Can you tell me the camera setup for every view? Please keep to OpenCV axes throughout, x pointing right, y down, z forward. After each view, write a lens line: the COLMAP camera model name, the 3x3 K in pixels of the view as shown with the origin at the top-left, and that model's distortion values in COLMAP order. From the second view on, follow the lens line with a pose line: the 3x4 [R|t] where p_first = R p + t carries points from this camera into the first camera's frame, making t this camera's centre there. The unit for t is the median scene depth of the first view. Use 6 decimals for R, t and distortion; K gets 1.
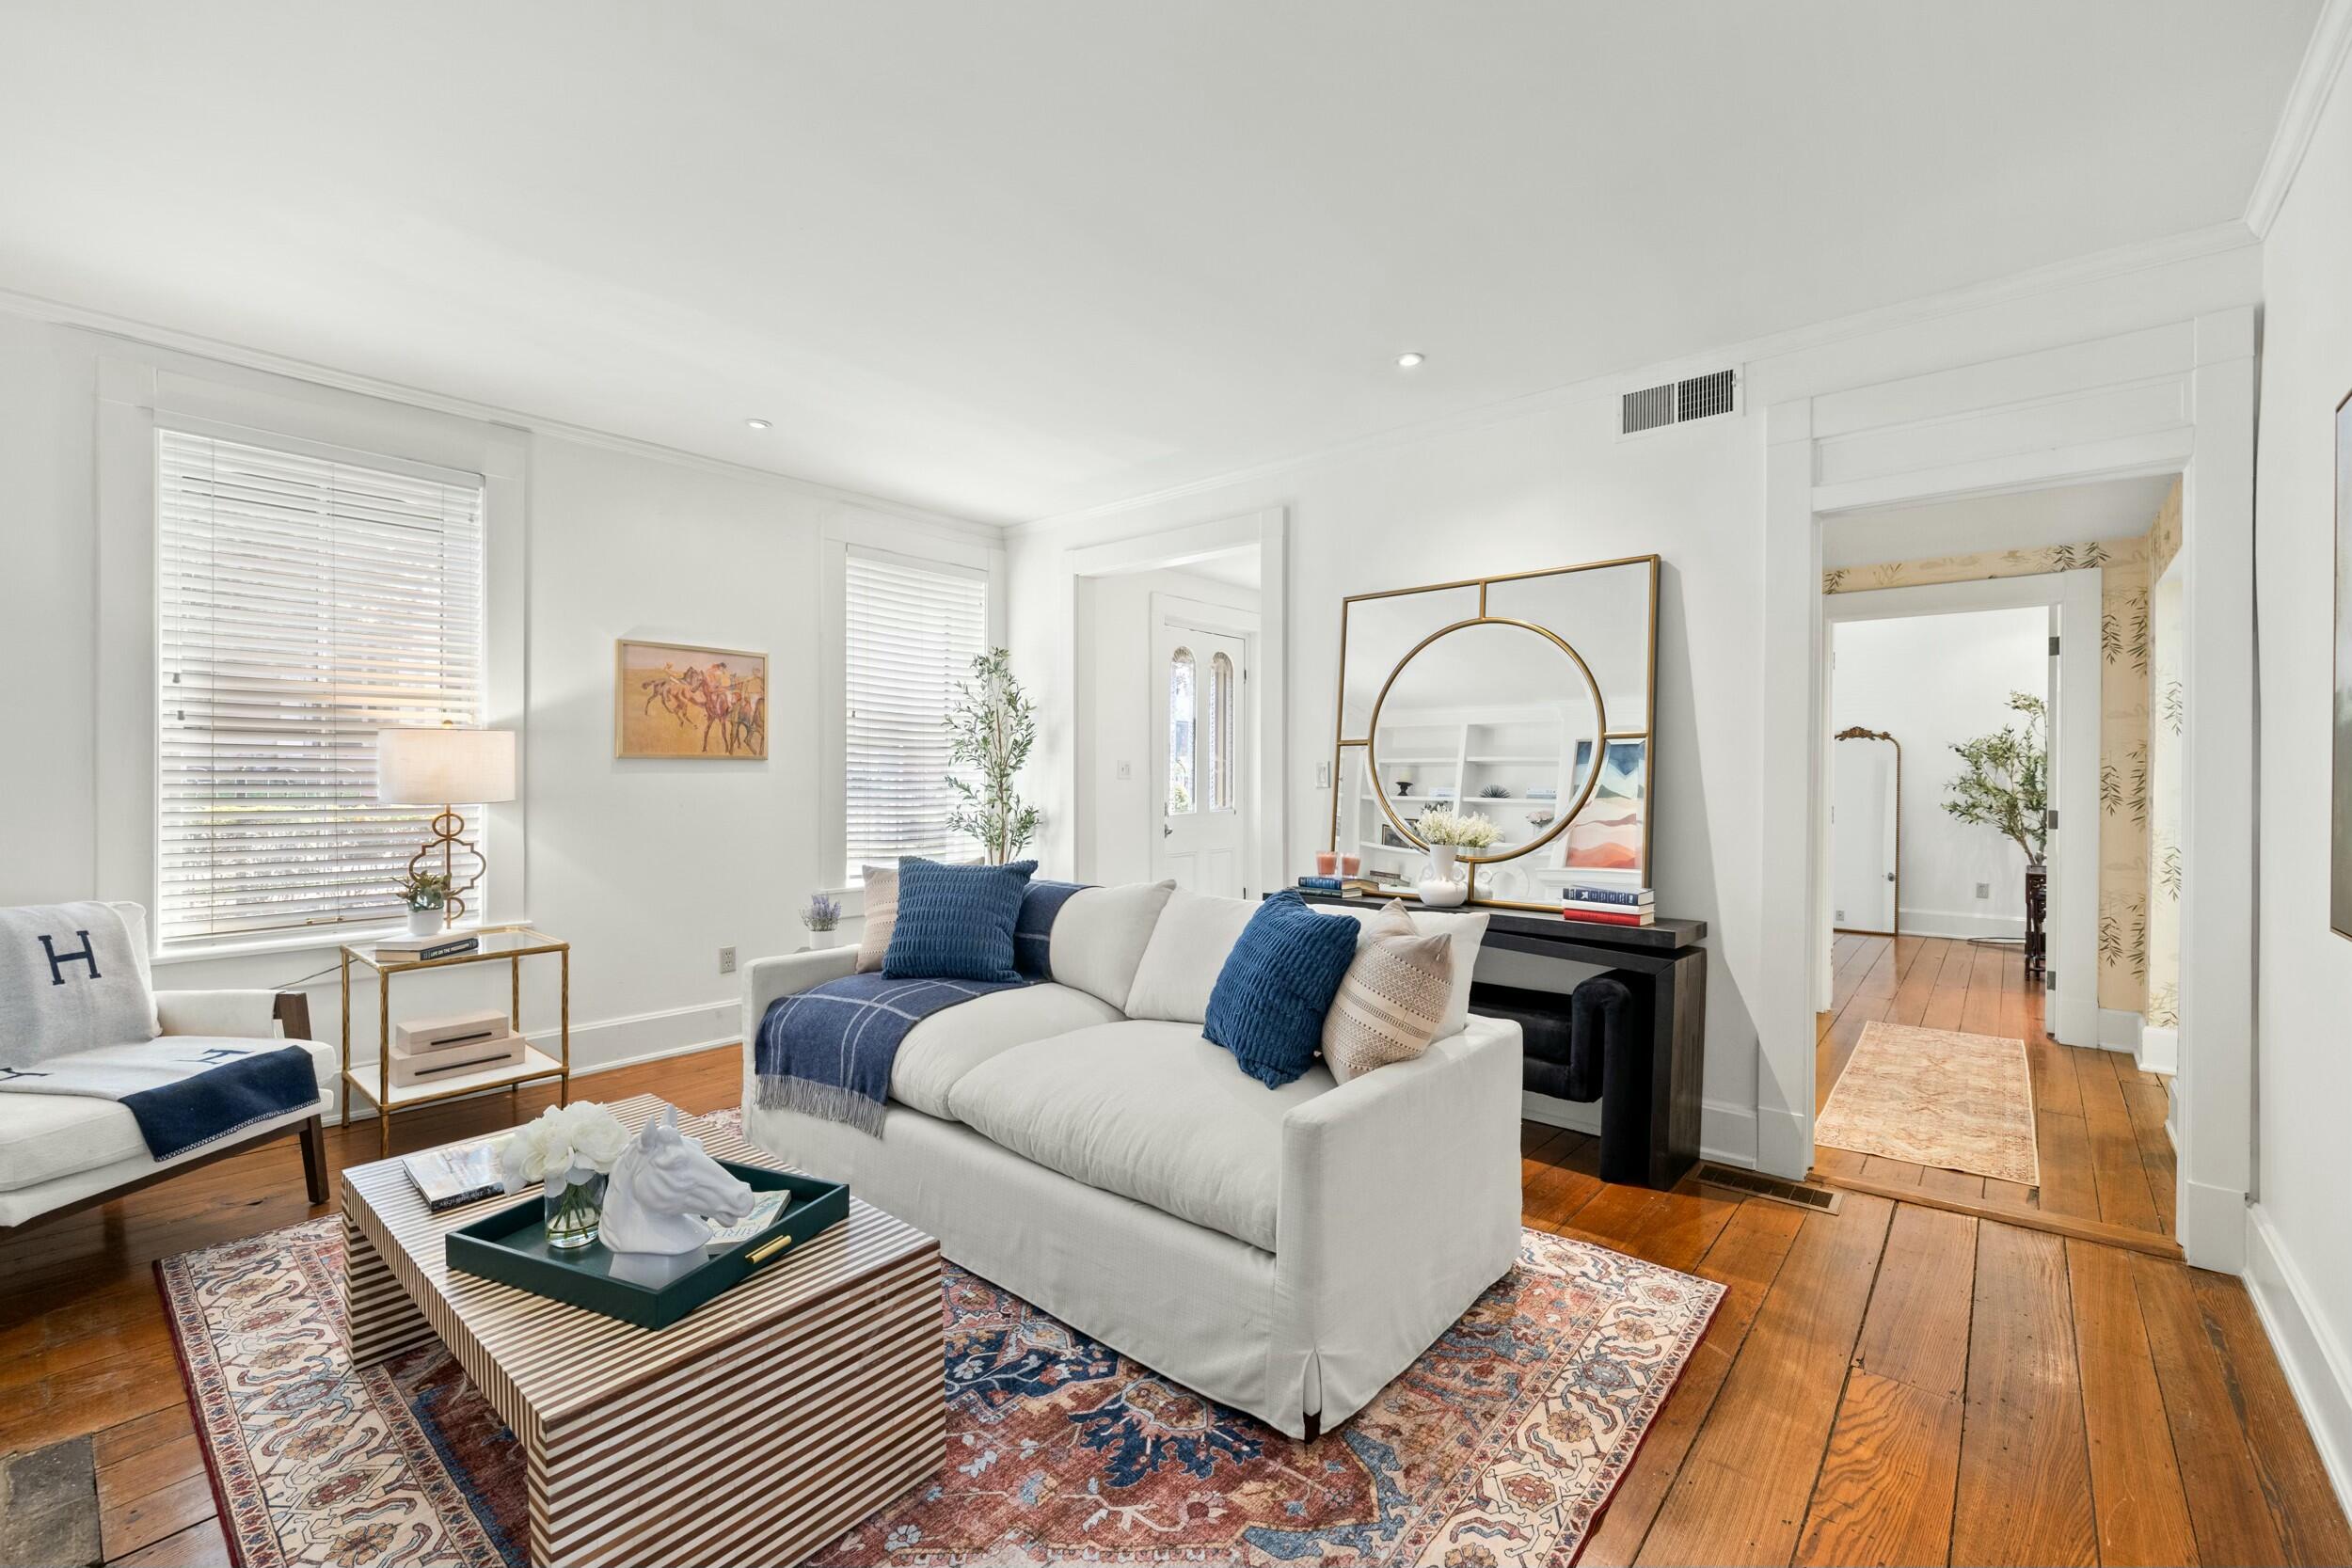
lens RADIAL K [[1002.6, 0, 1171.3], [0, 1002.6, 791.7], [0, 0, 1]] dist [-0.000554, -0.000722]
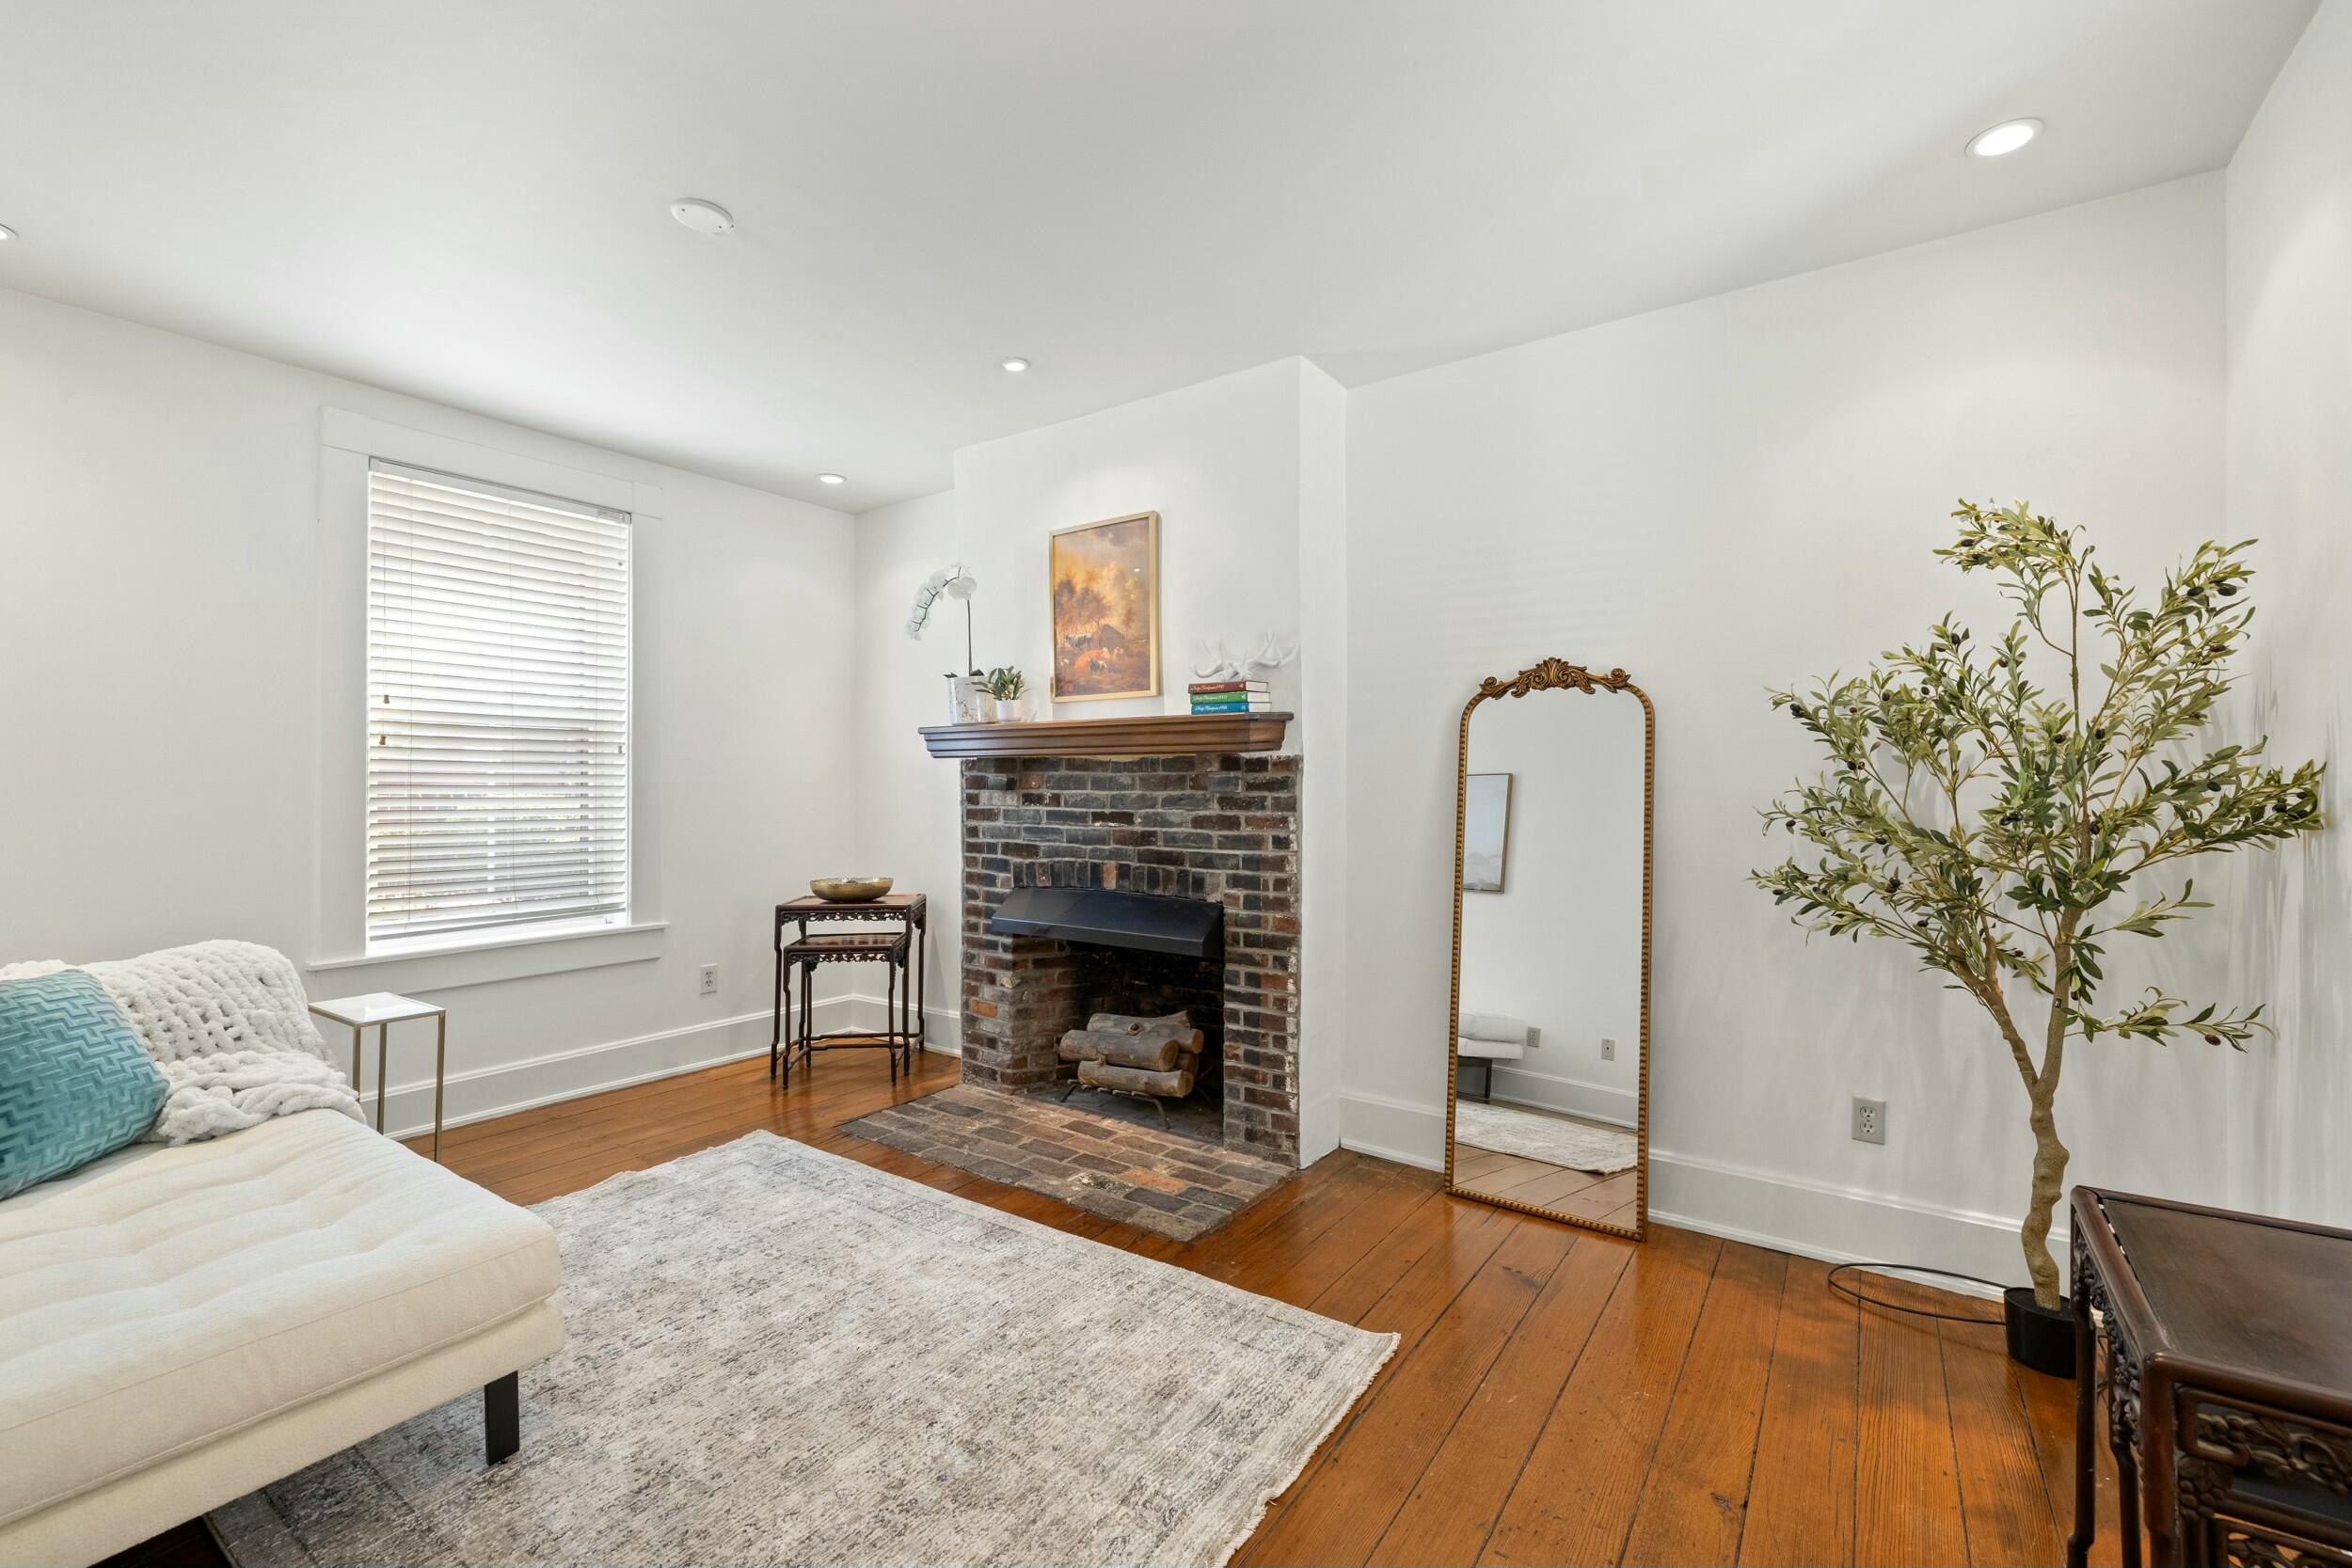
lens RADIAL K [[1002.6, 0, 1174.0], [0, 1002.6, 771.4], [0, 0, 1]] dist [-0.000554, -0.000722]
pose [[0.994789, 0.008609, 0.101587, 0.552307], [-0.005736, 0.999576, -0.028535, -0.010500], [-0.101790, 0.027804, 0.994417, 0.699293]]
